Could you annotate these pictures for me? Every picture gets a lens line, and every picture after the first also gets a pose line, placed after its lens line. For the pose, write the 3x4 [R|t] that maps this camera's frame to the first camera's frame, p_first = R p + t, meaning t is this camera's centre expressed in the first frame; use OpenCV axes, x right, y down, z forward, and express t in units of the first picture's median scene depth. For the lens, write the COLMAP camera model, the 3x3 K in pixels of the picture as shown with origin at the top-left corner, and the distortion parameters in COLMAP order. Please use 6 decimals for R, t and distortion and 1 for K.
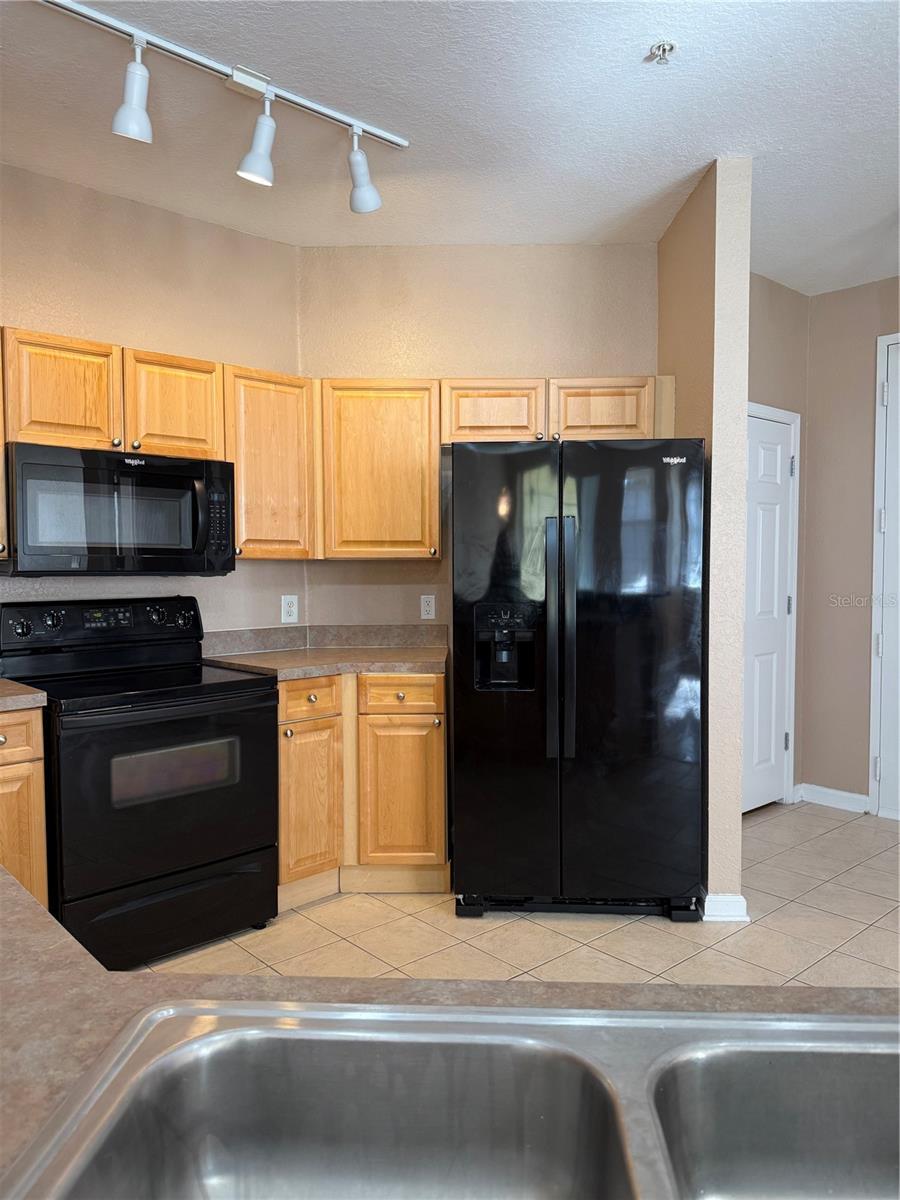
lens RADIAL K [[838.7, 0, 456.8], [0, 838.7, 603.1], [0, 0, 1]] dist [0.093292, -0.143190]
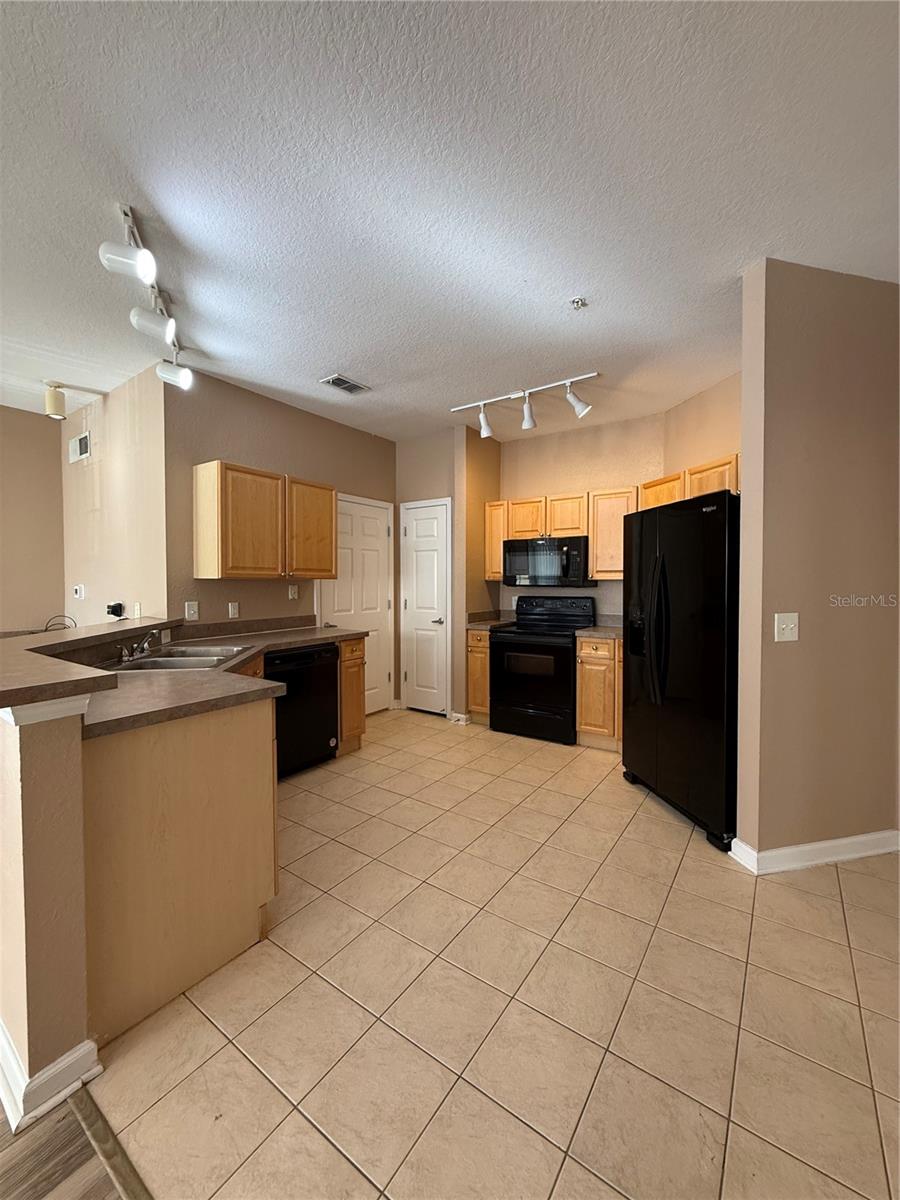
lens RADIAL K [[482.3, 0, 449.5], [0, 482.3, 595.7], [0, 0, 1]] dist [0.000505, 0.000036]
pose [[0.220662, 0.029640, -0.974900, 0.865036], [-0.046201, 0.998734, 0.019908, -0.020108], [0.974256, 0.040648, 0.221752, 0.377357]]
